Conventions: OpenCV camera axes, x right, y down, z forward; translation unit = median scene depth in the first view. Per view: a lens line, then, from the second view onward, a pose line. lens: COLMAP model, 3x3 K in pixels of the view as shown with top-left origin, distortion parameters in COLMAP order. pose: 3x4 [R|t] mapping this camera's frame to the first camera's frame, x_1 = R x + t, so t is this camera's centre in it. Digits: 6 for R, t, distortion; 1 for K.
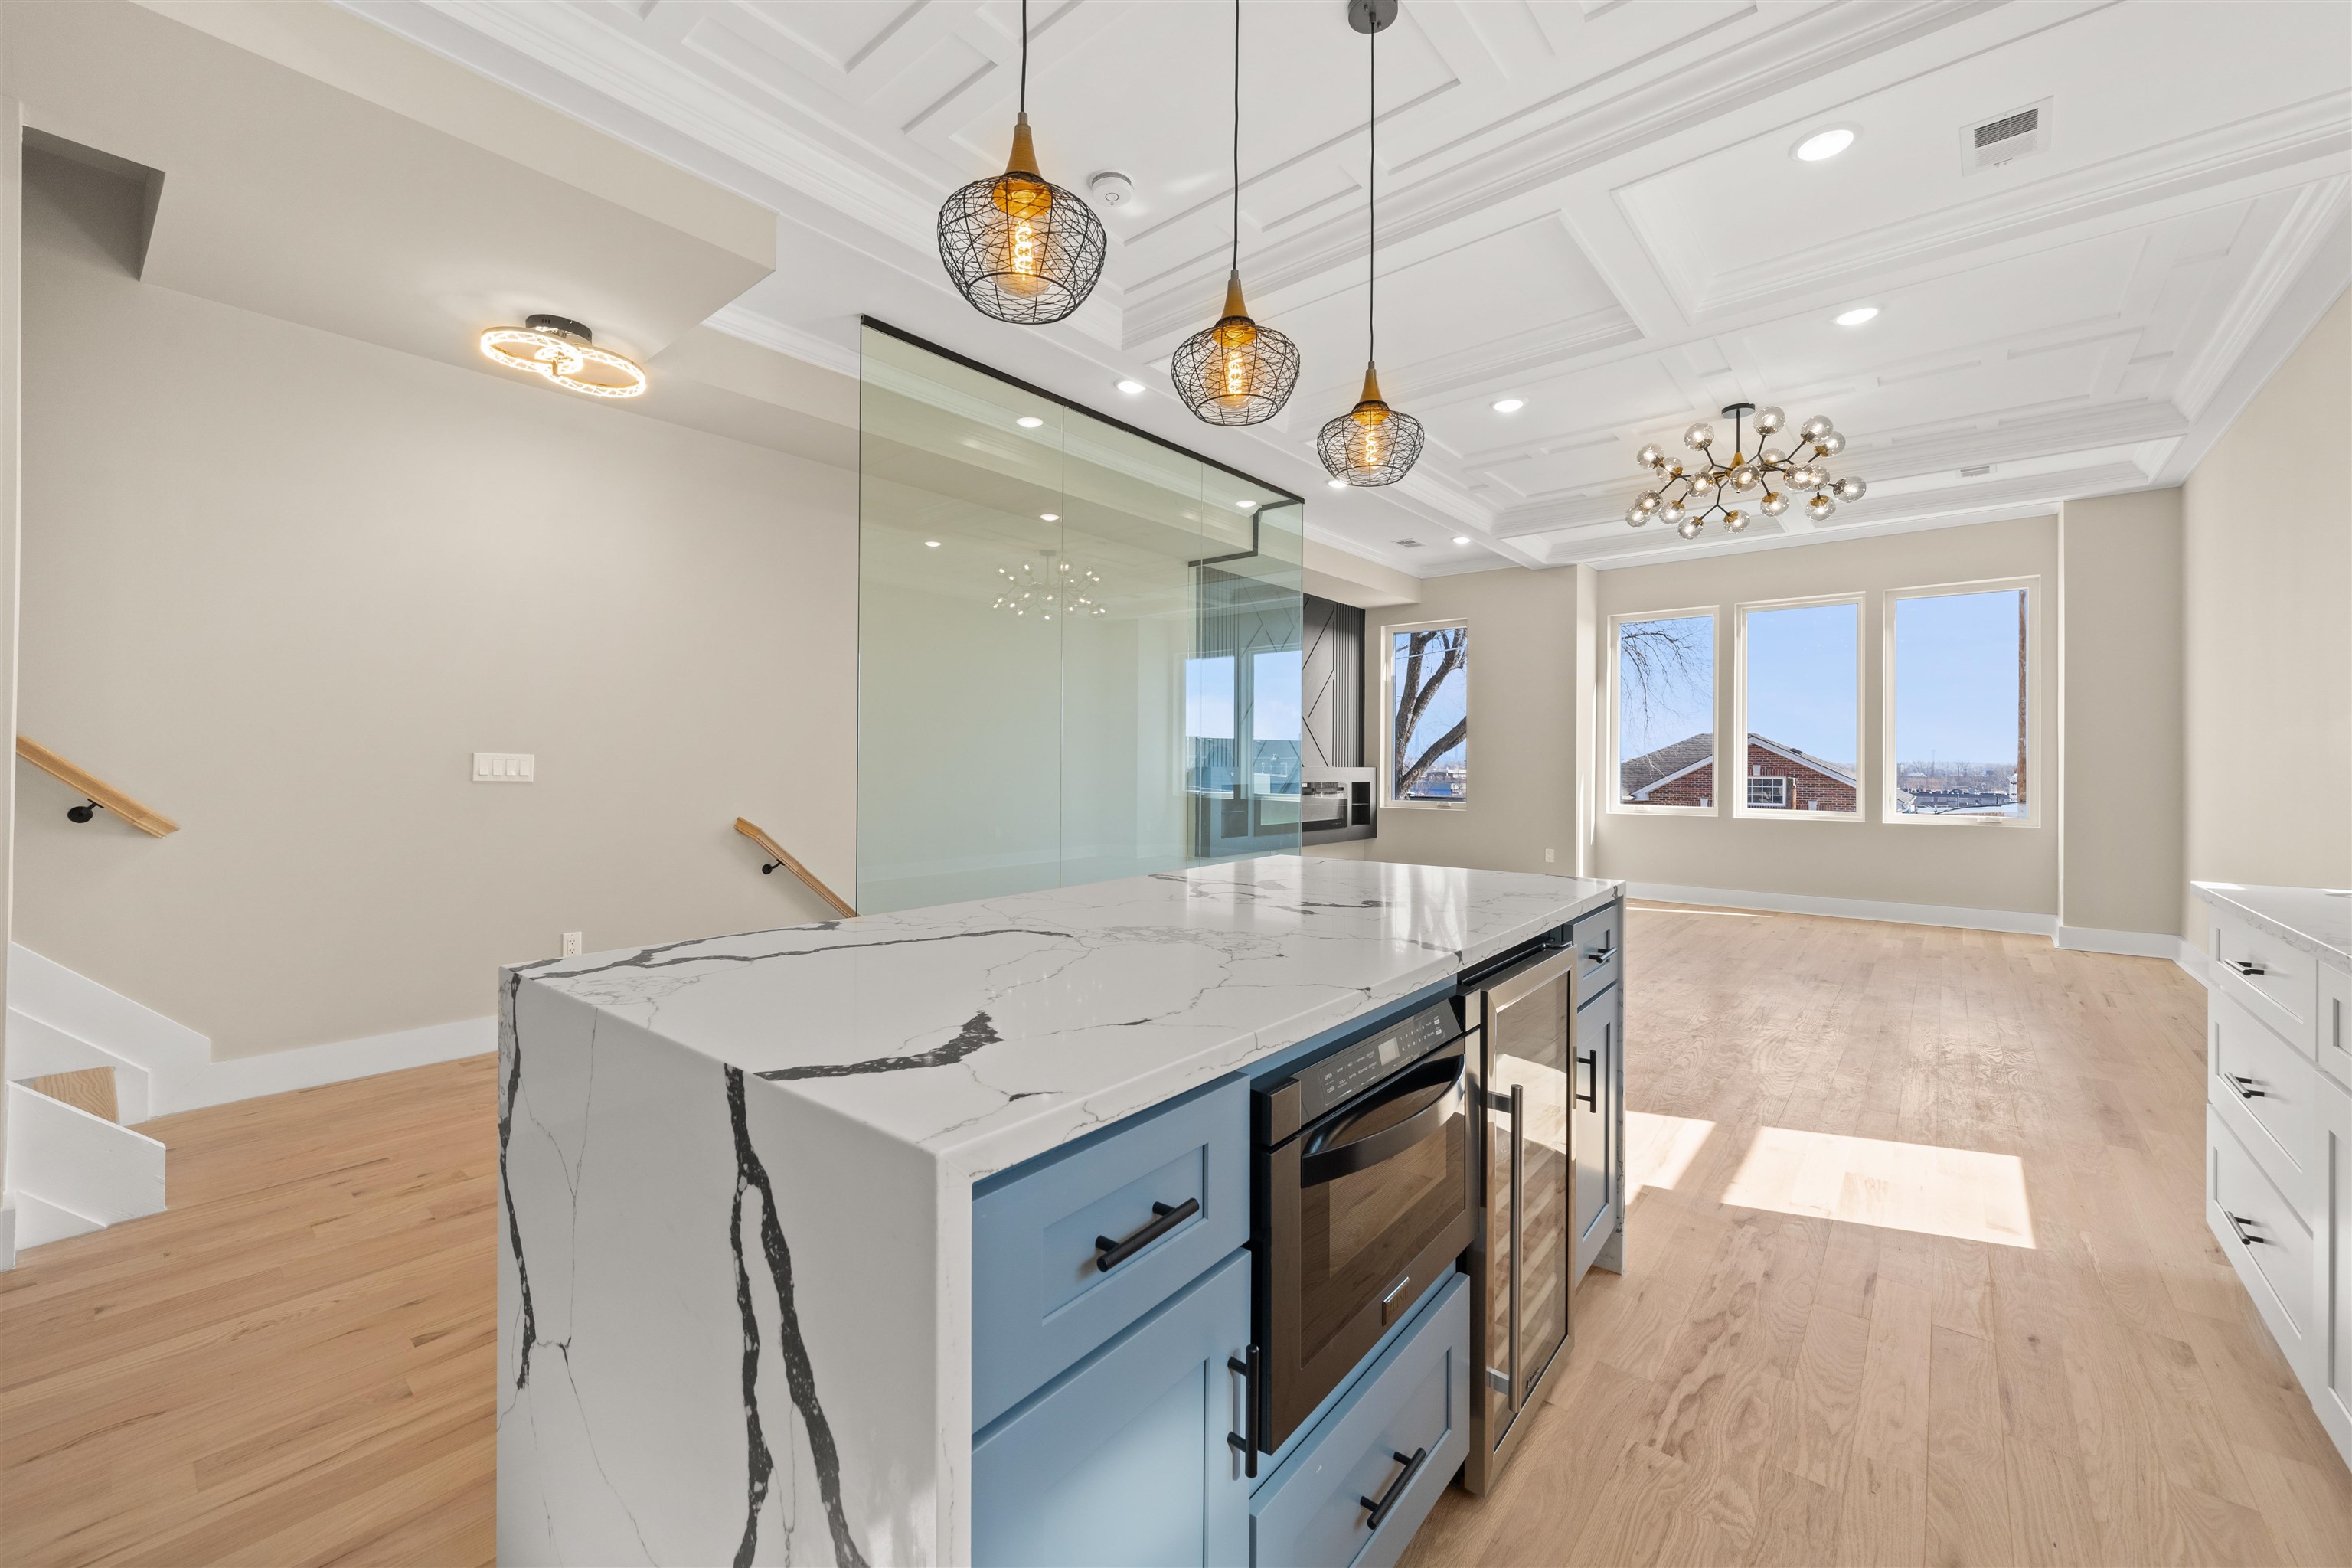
lens RADIAL K [[904.2, 0, 1172.7], [0, 904.2, 770.5], [0, 0, 1]] dist [-0.006487, 0.000954]
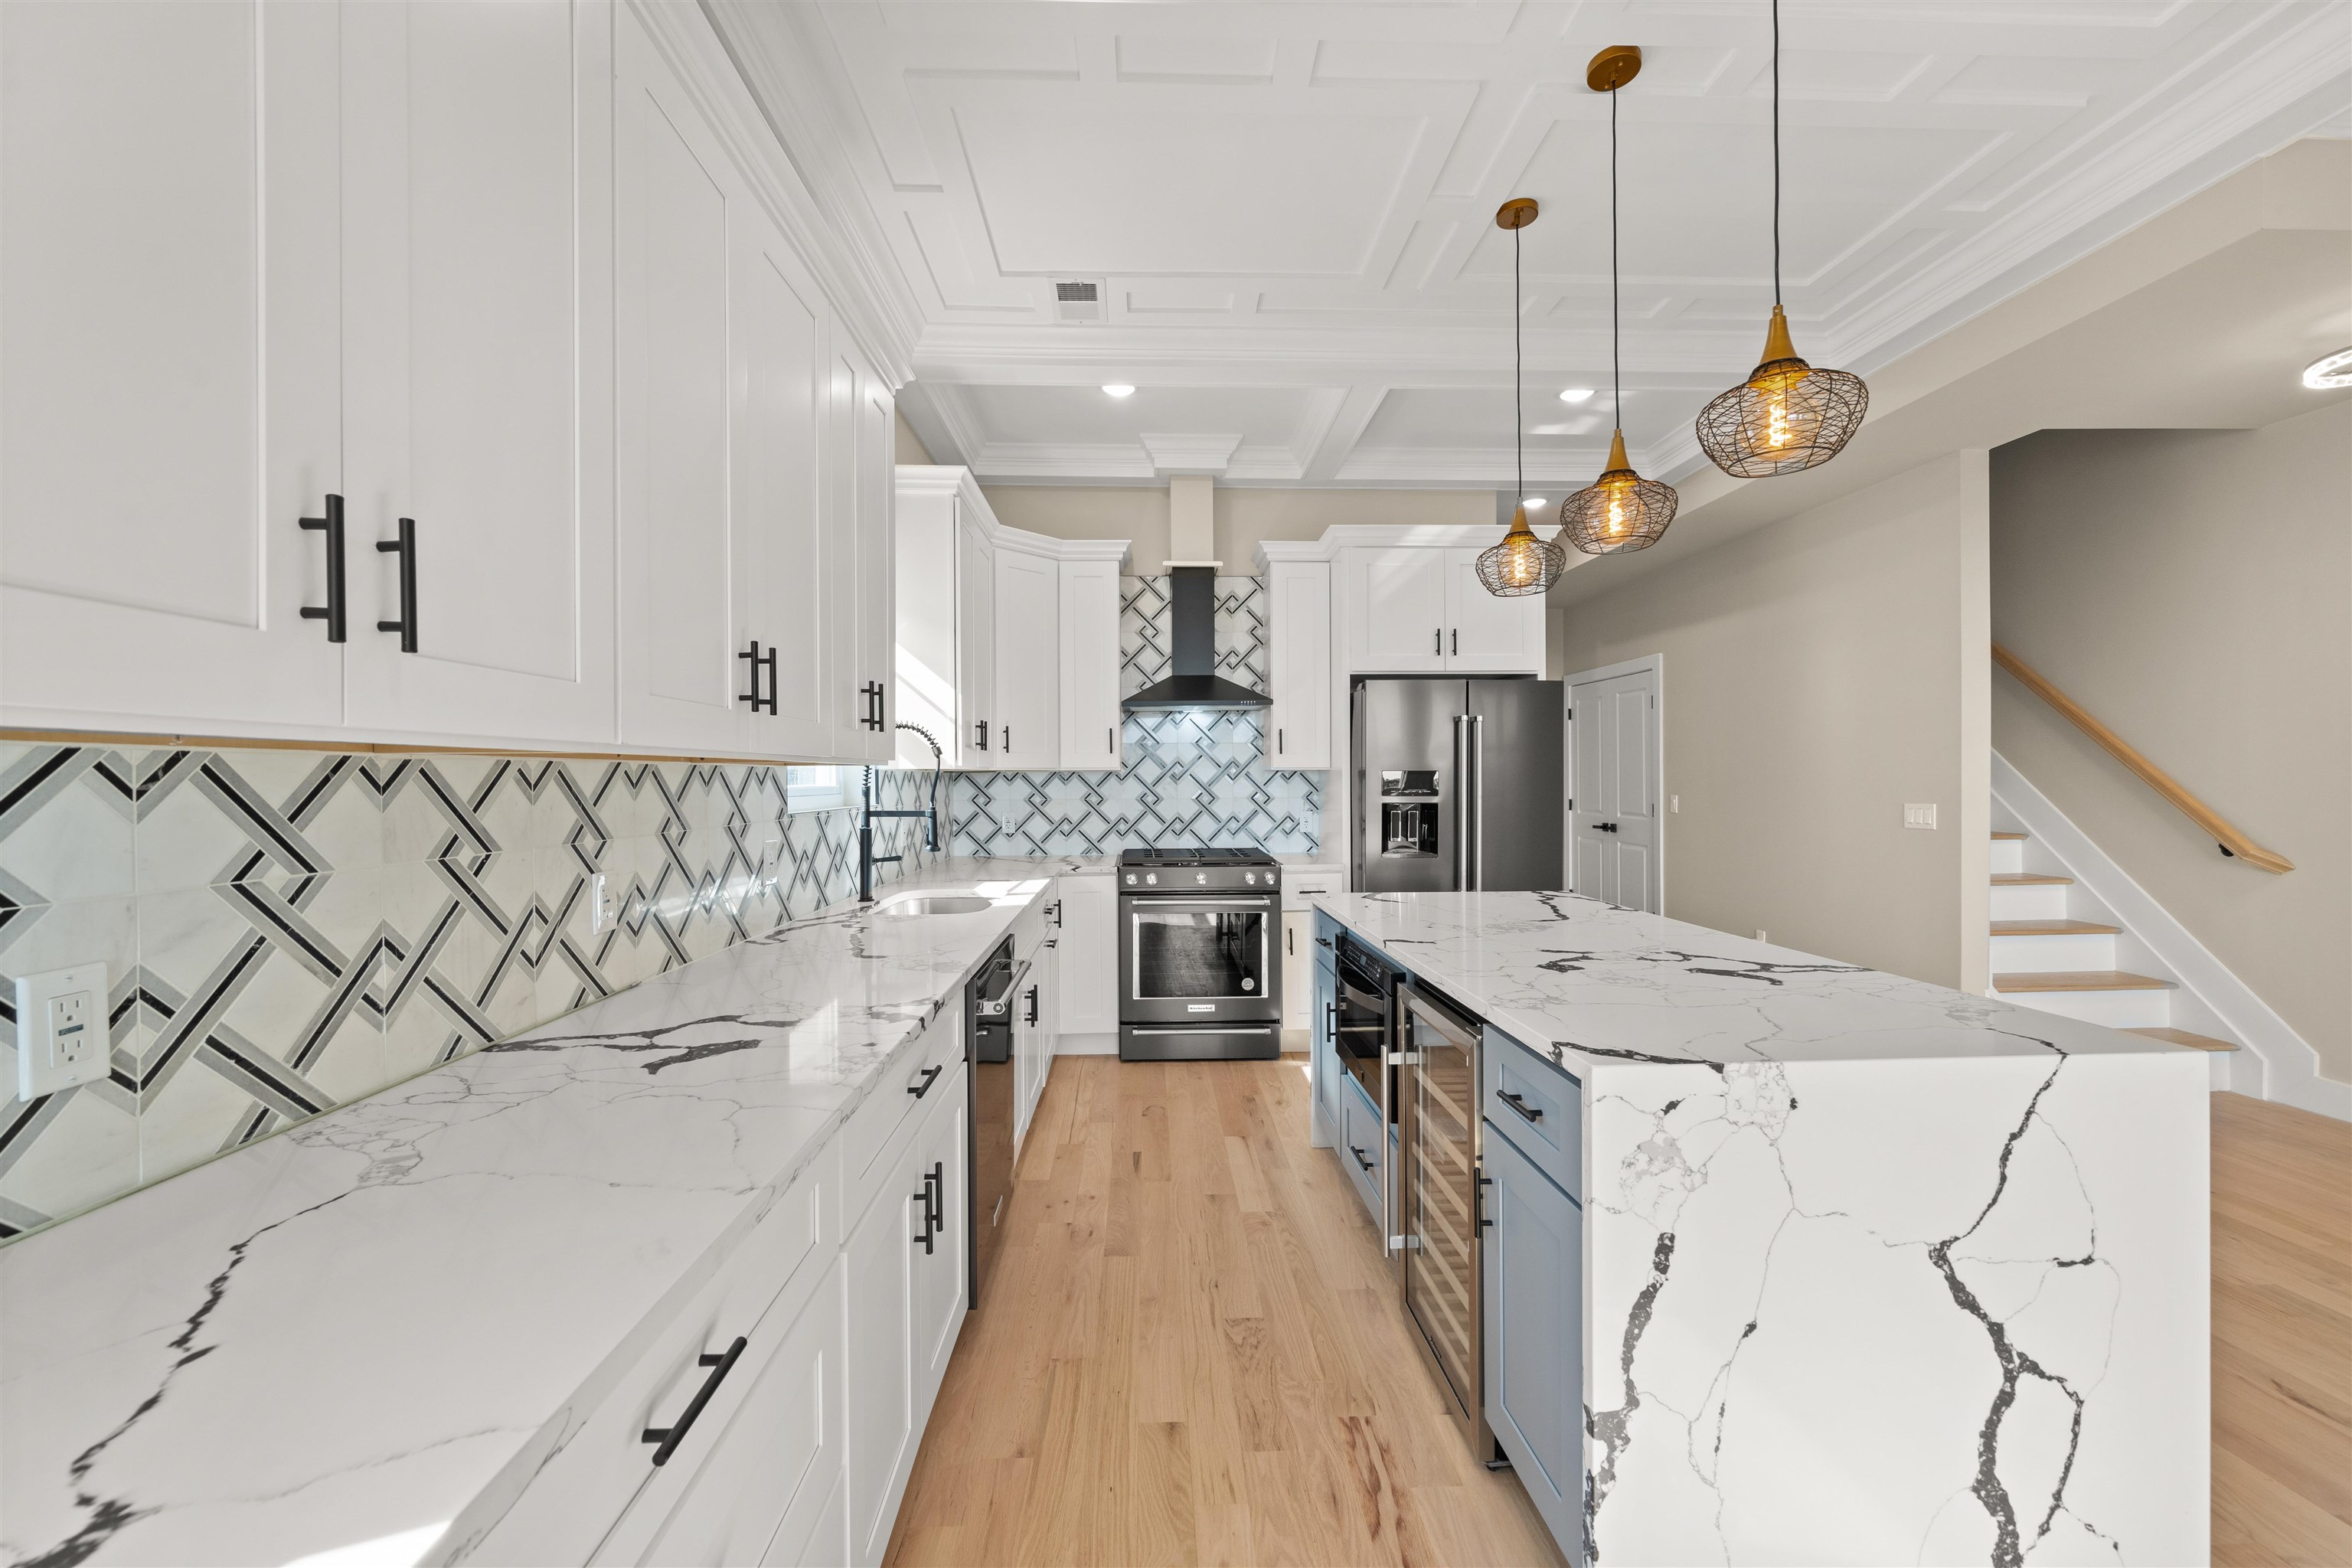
lens RADIAL K [[904.2, 0, 1173.6], [0, 904.2, 779.2], [0, 0, 1]] dist [-0.006487, 0.000954]
pose [[-0.740642, -0.000136, -0.671900, 0.363046], [-0.001867, 0.999997, 0.001855, -0.024890], [0.671897, 0.002628, -0.740640, 0.406528]]
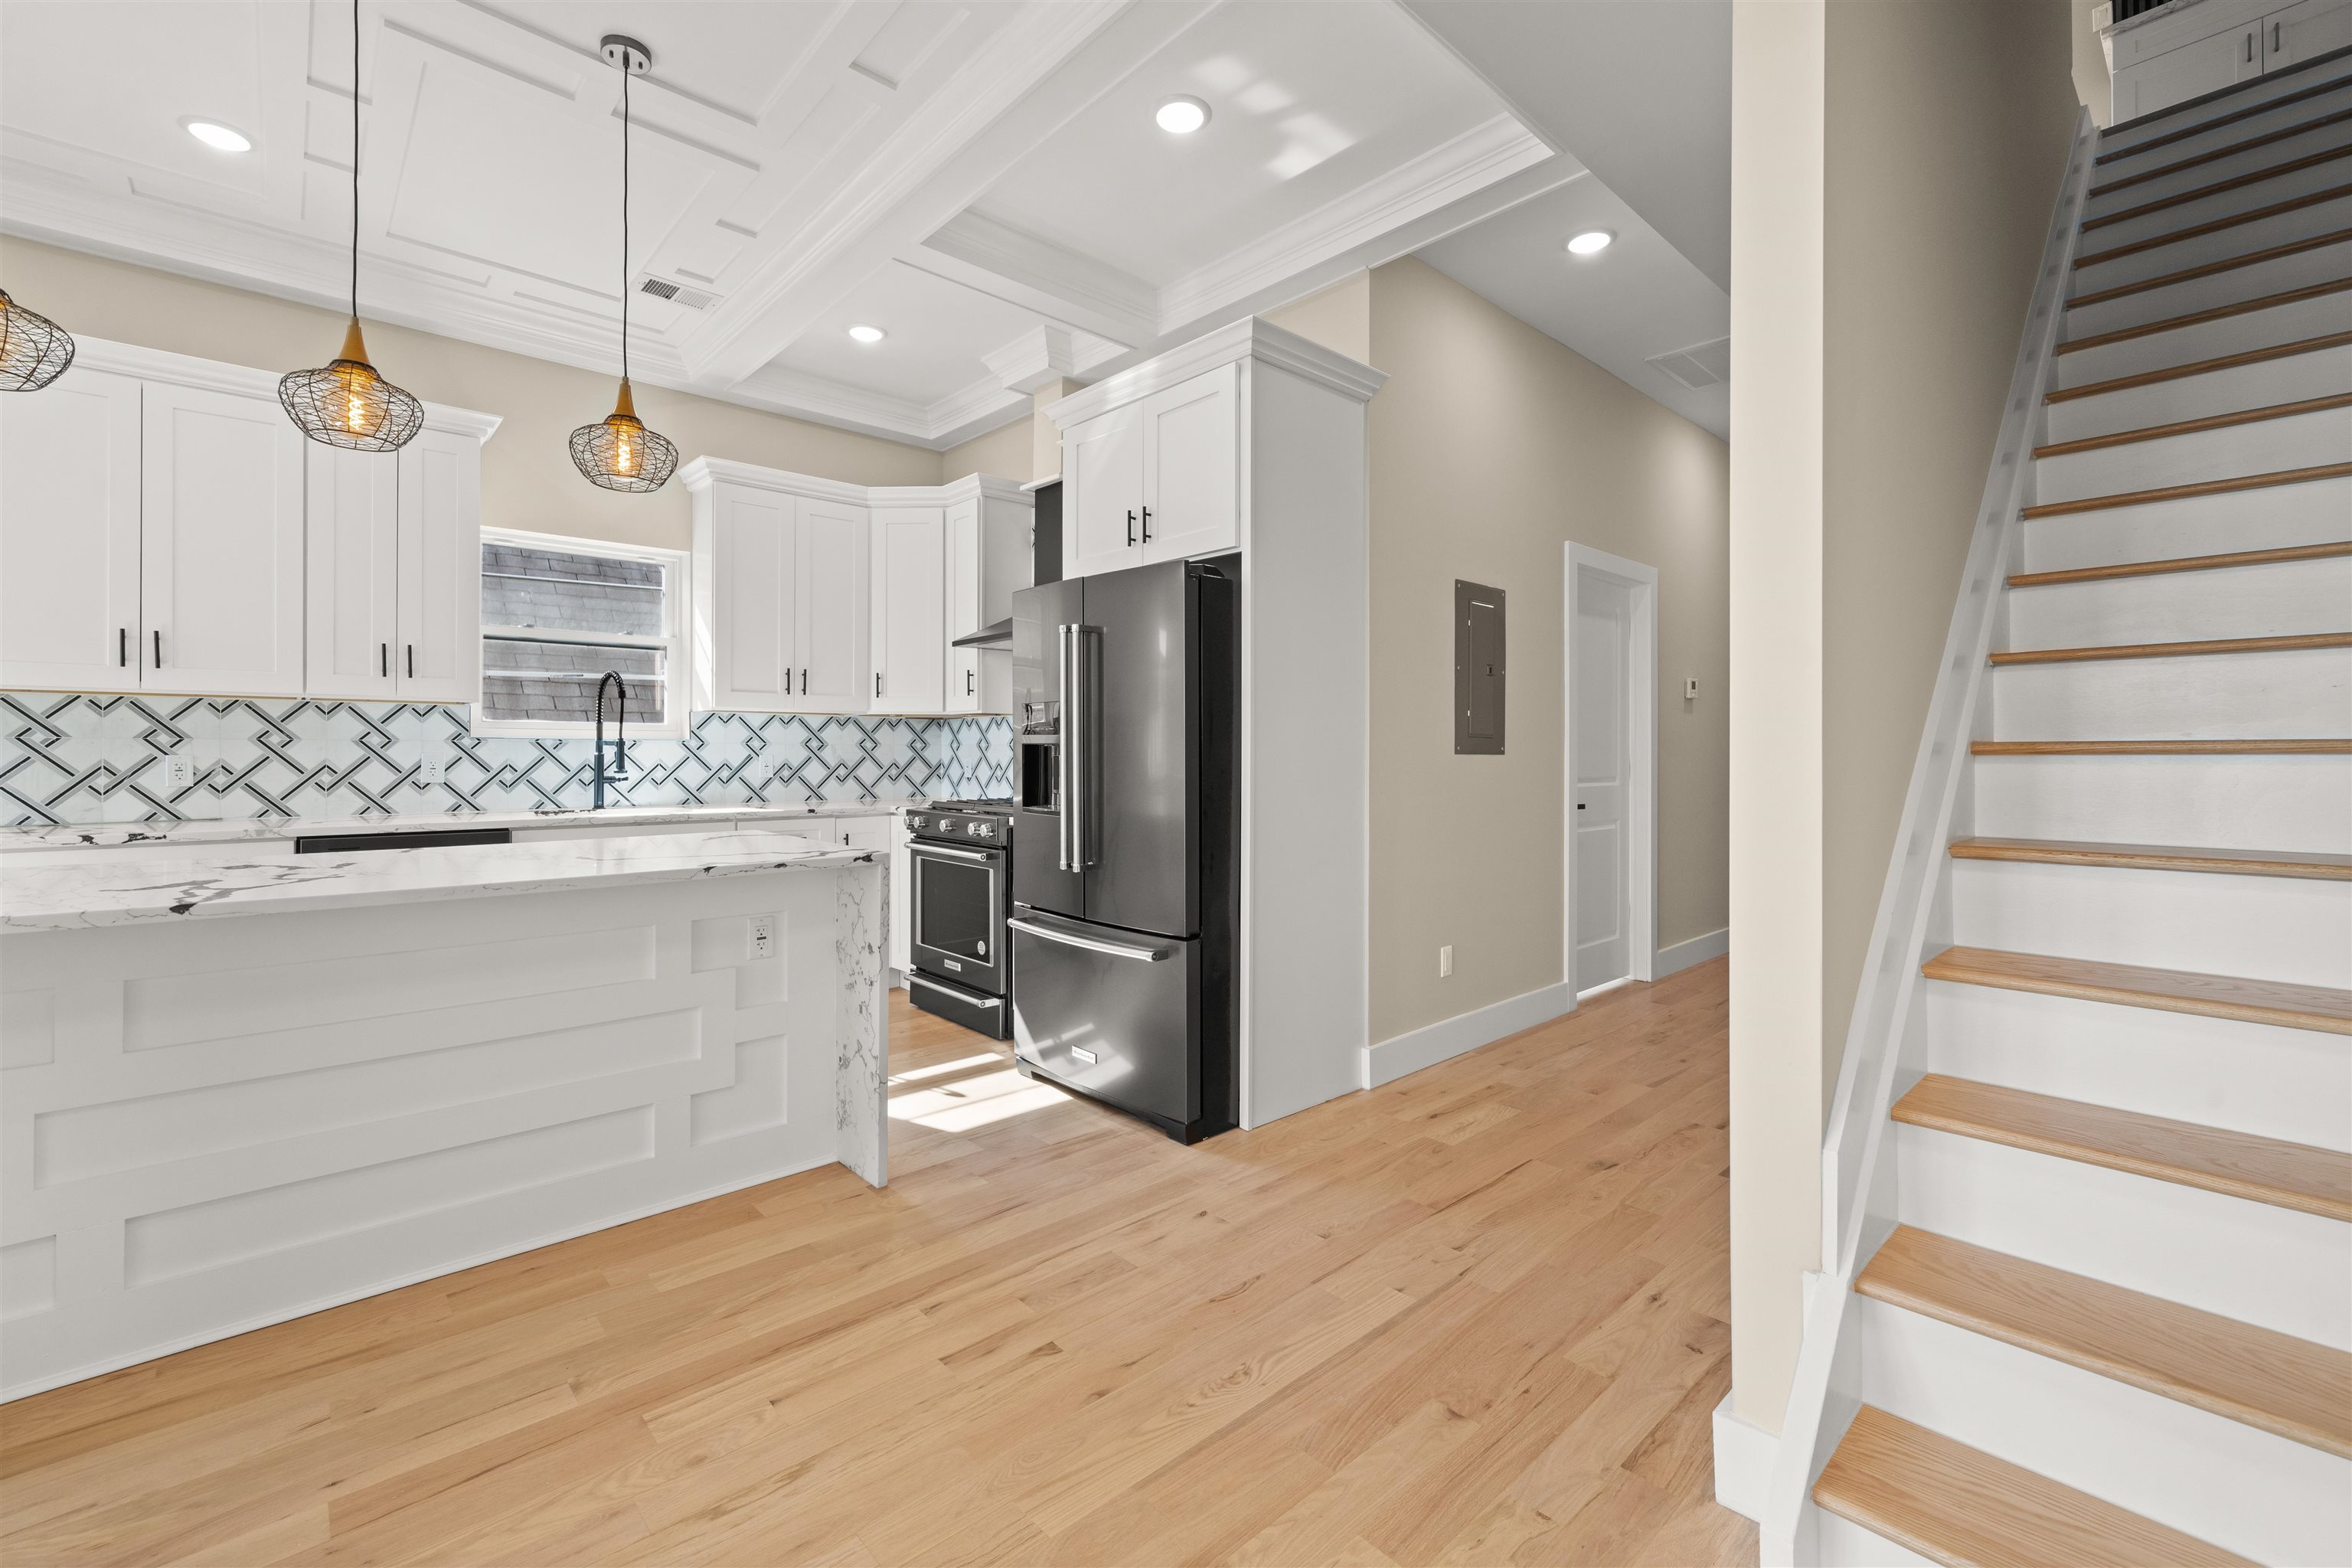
lens RADIAL K [[979.7, 0, 1159.5], [0, 979.7, 755.3], [0, 0, 1]] dist [-0.005688, 0.000324]
pose [[-0.991459, -0.010650, 0.129983, -0.307933], [-0.009624, 0.999917, 0.008518, -0.006343], [-0.130063, 0.007194, -0.991480, 0.567636]]
